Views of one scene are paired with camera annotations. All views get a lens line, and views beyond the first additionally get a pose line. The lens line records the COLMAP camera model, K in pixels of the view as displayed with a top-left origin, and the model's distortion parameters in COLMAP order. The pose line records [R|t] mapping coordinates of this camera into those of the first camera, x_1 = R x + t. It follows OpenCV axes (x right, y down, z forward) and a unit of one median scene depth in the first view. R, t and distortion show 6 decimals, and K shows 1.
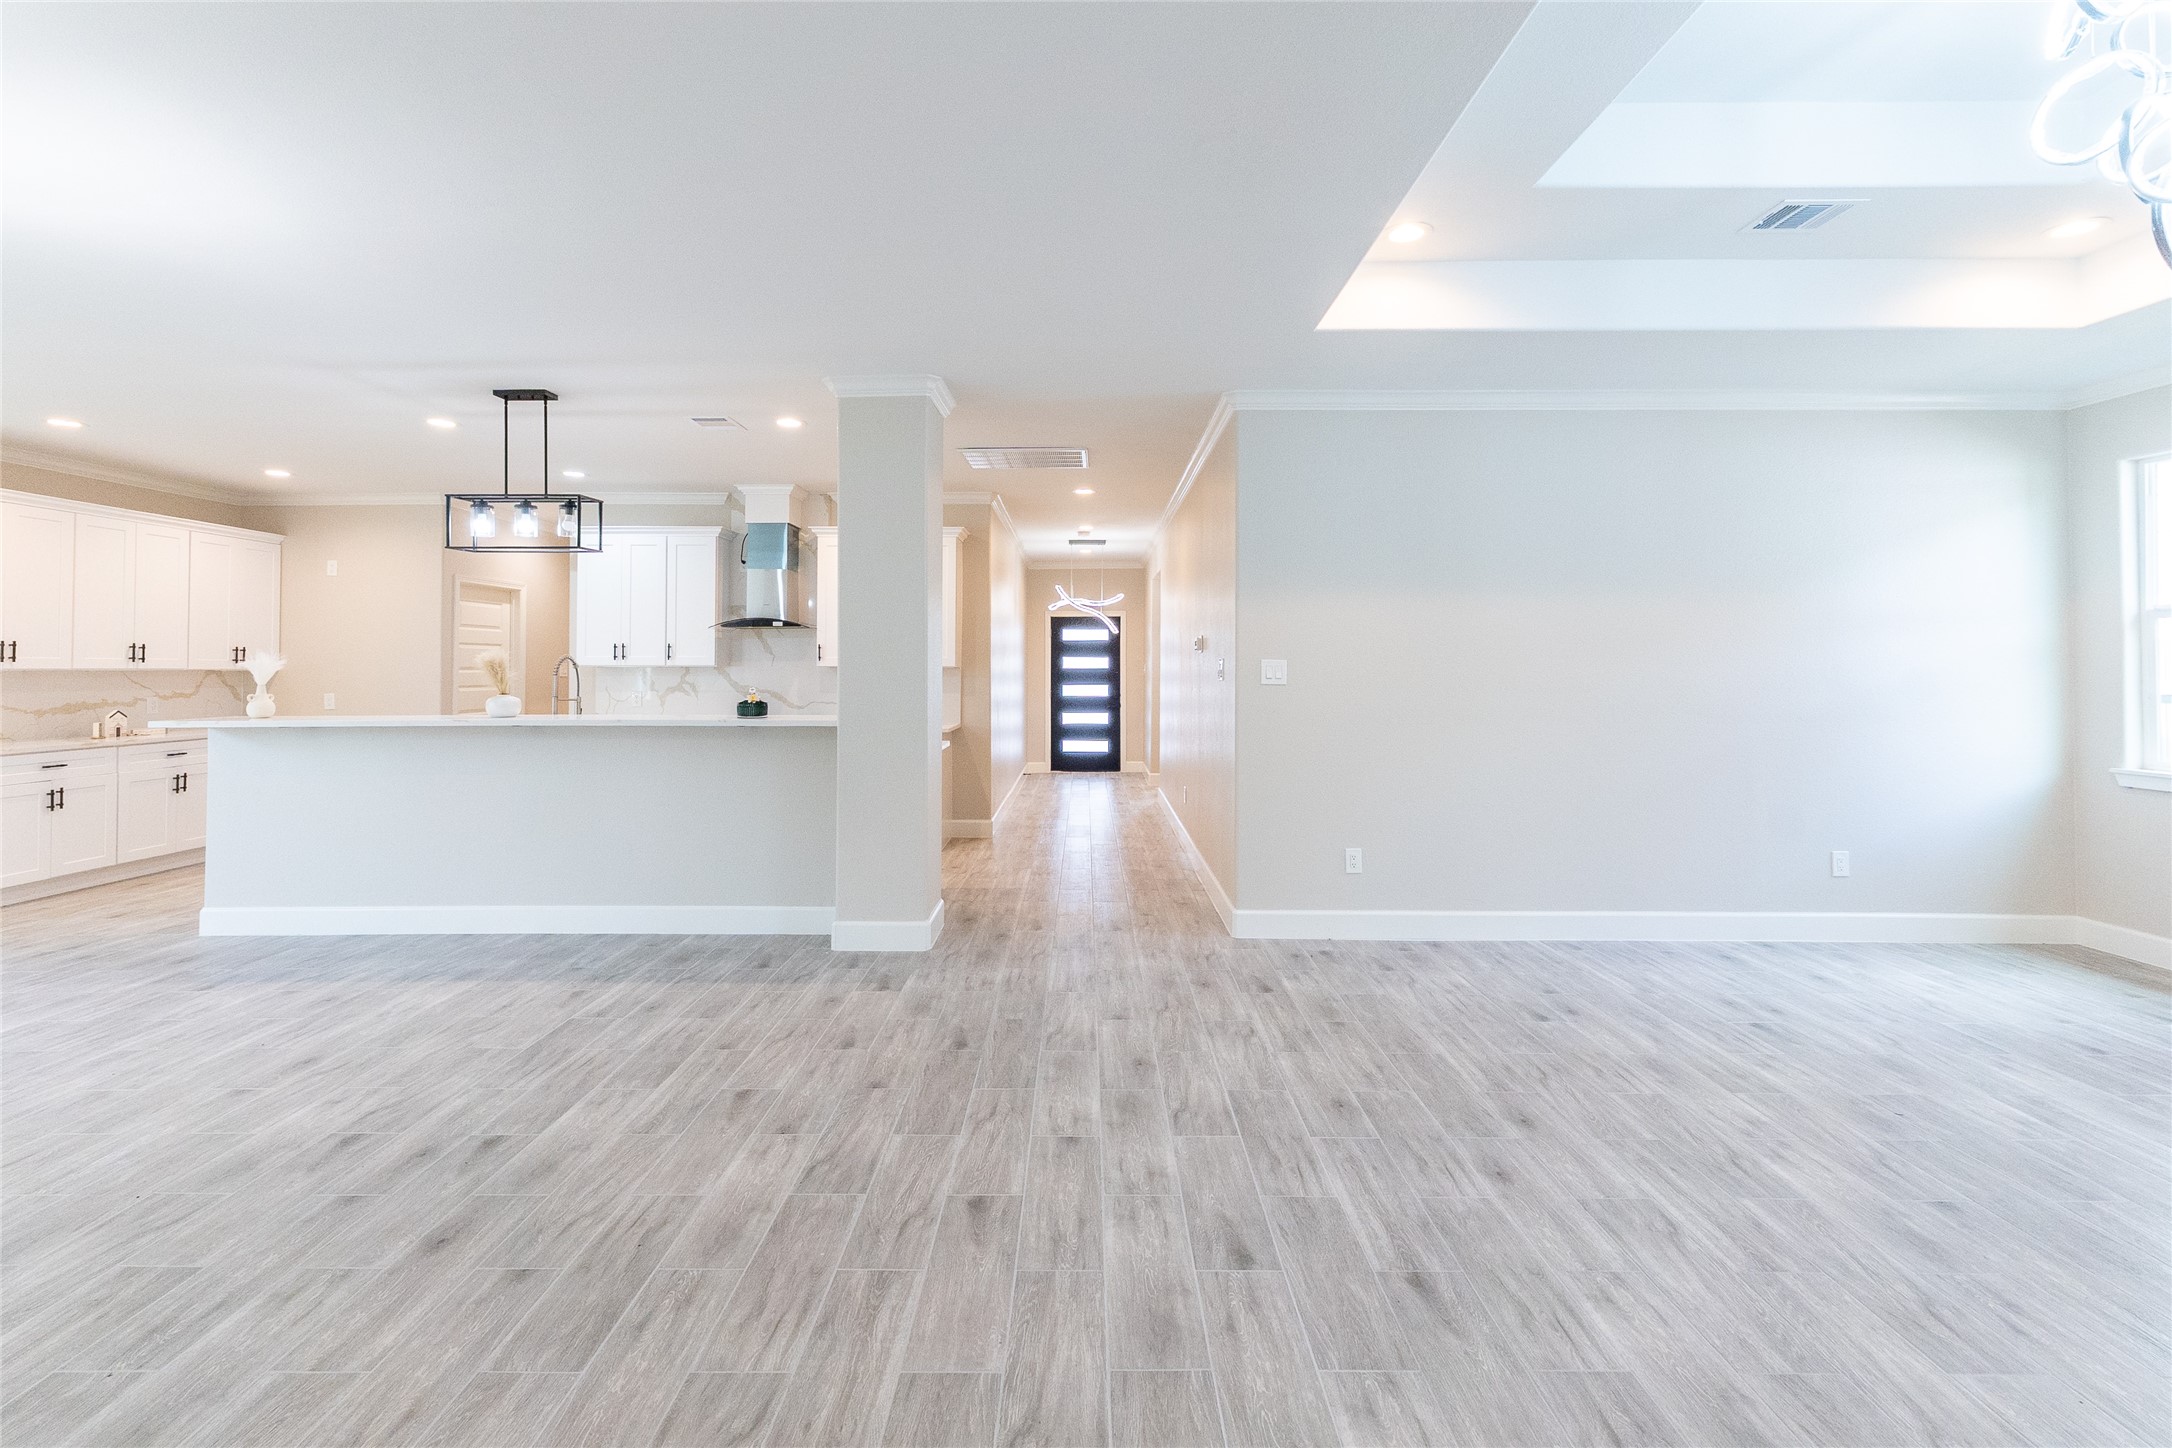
lens RADIAL K [[923.8, 0, 1108.8], [0, 923.8, 662.4], [0, 0, 1]] dist [0.006114, 0.000877]
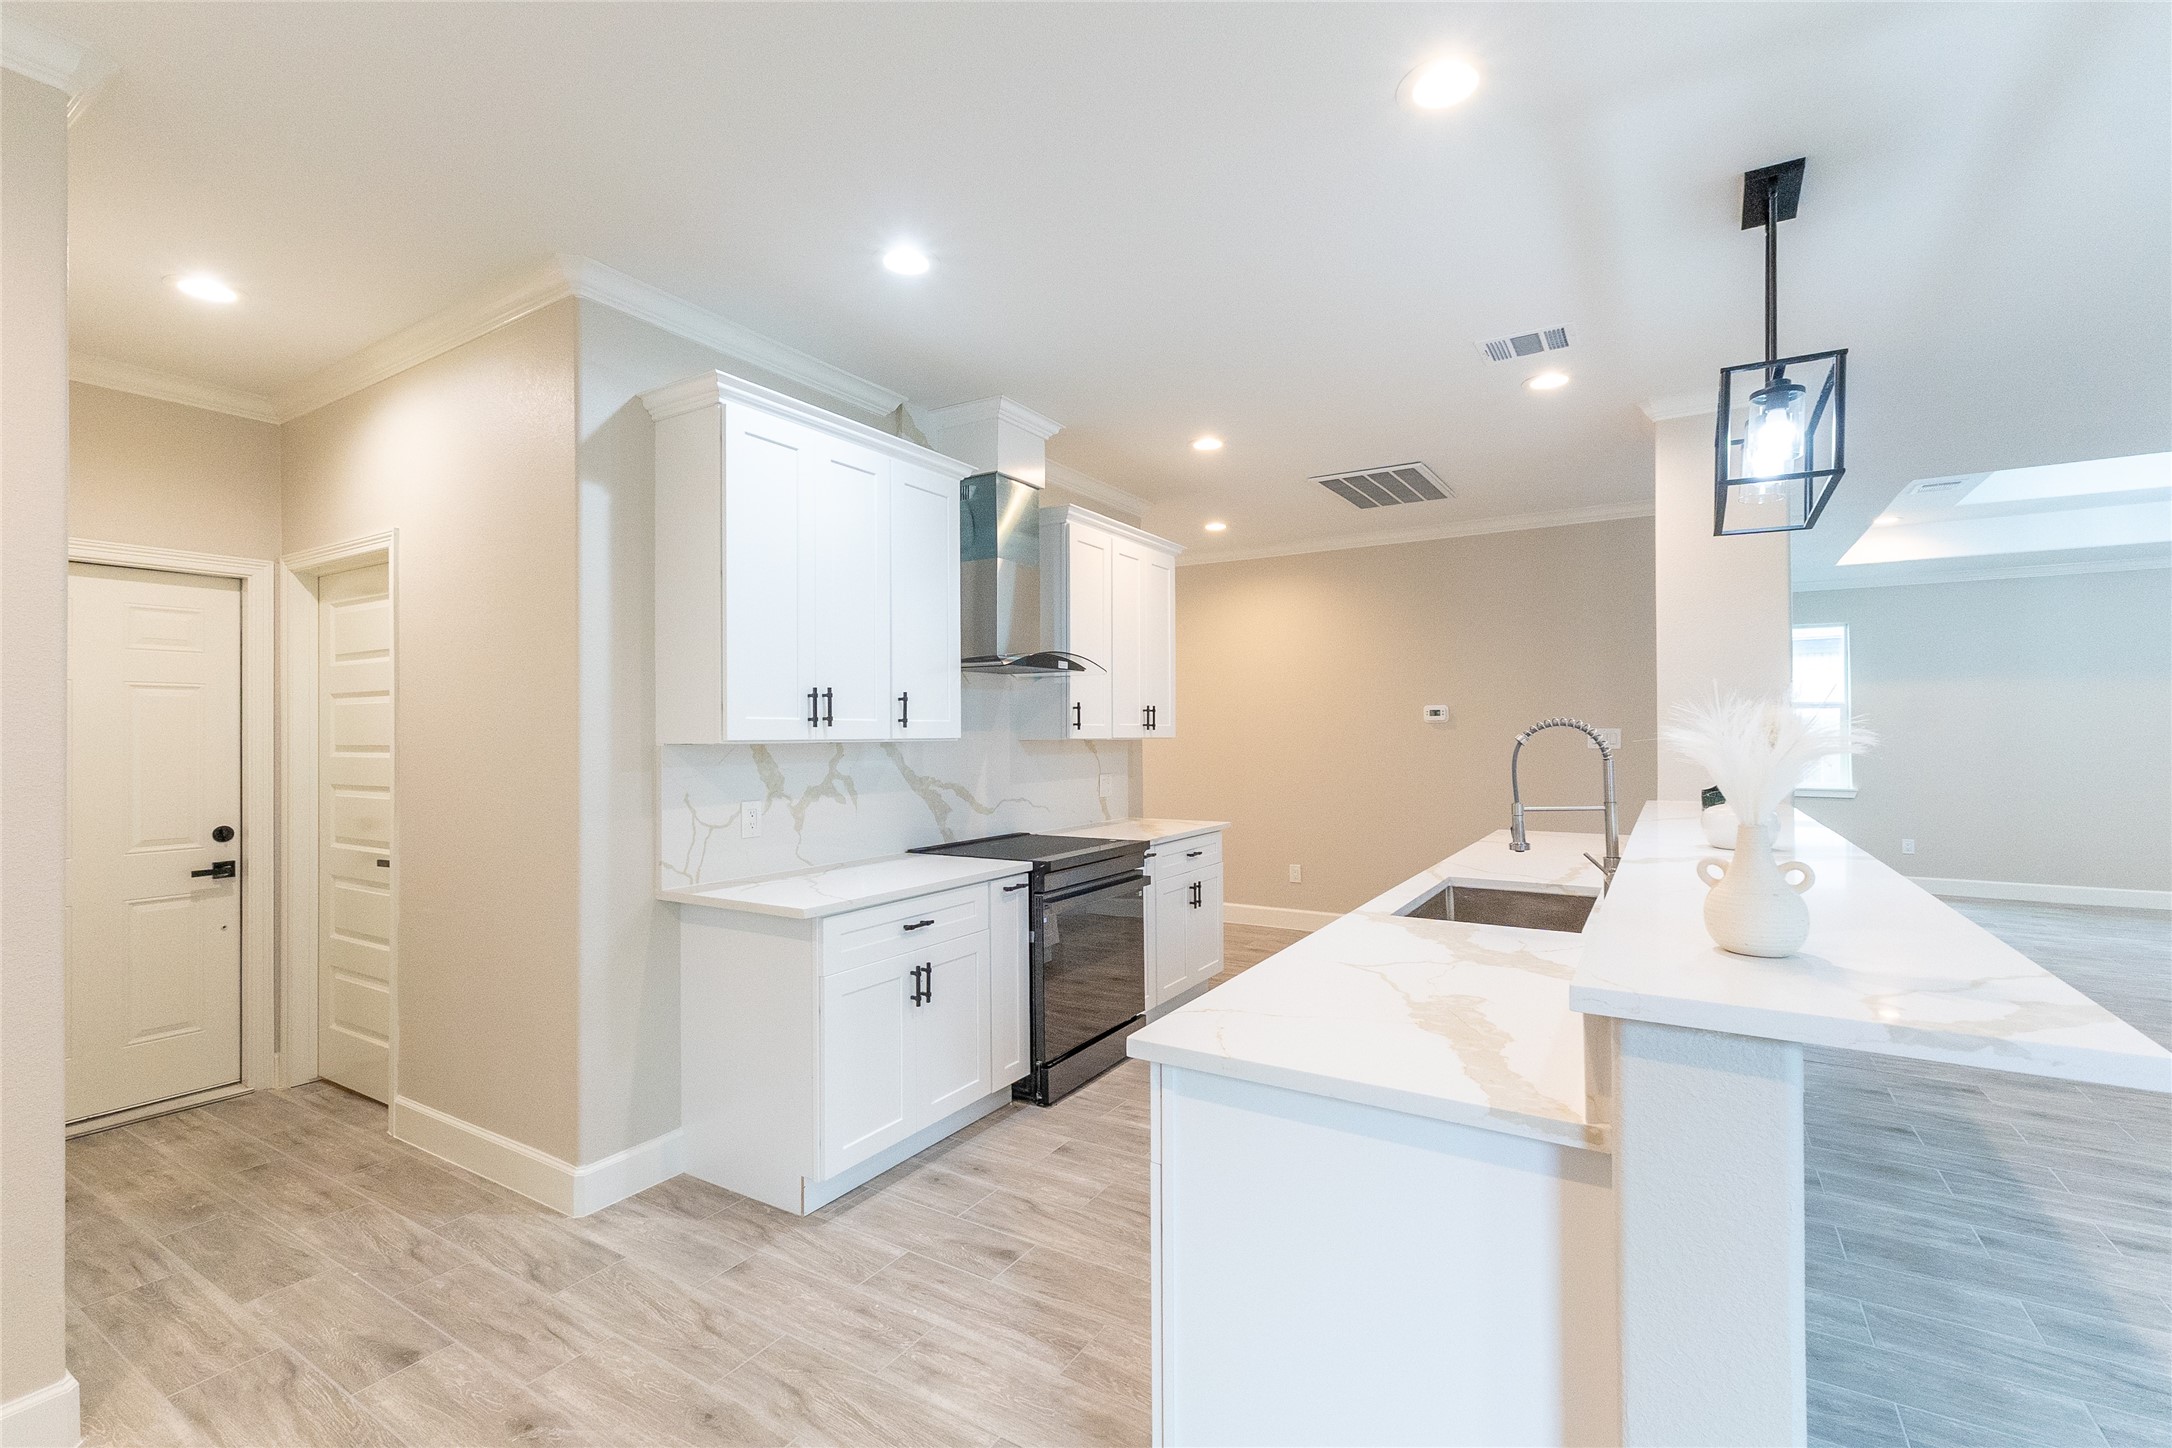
lens RADIAL K [[923.8, 0, 1095.6], [0, 923.8, 734.2], [0, 0, 1]] dist [0.006114, 0.000877]
pose [[0.520858, 0.001089, 0.853643, -1.242211], [-0.002278, 0.999997, 0.000115, 0.000811], [-0.853641, -0.002004, 0.520859, 1.026628]]
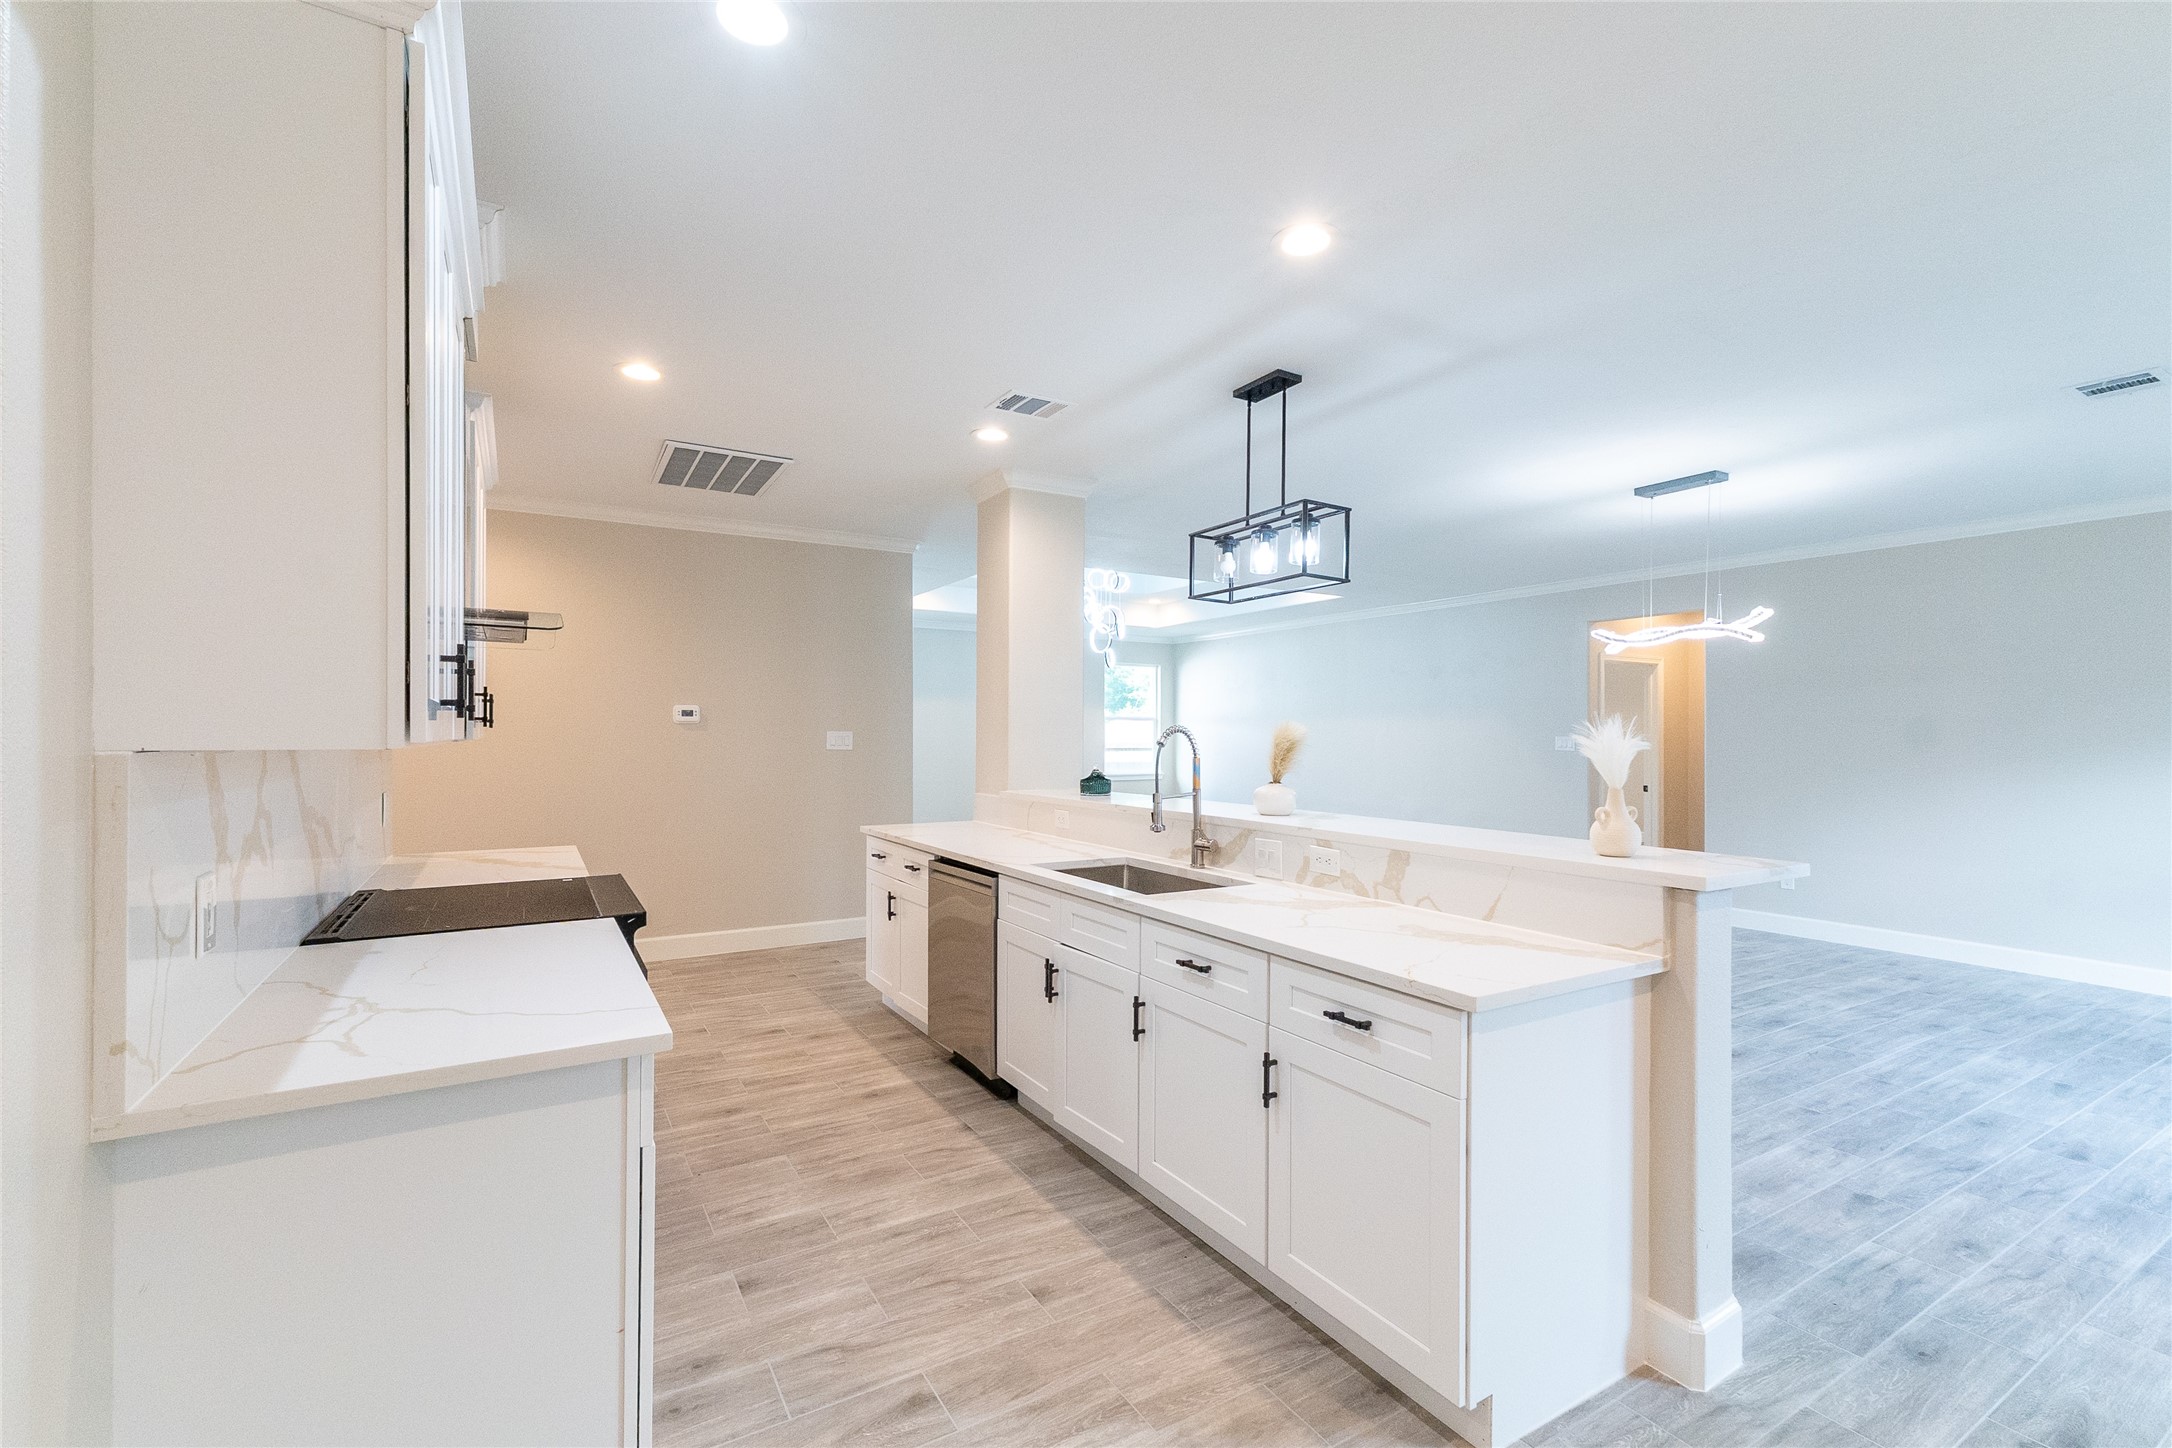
lens RADIAL K [[923.8, 0, 1080.4], [0, 923.8, 731.7], [0, 0, 1]] dist [0.006114, 0.000877]
pose [[-0.509109, 0.005688, 0.860683, -1.209144], [-0.015061, 0.999766, -0.015516, 0.006615], [-0.860570, -0.020862, -0.508905, 1.493581]]
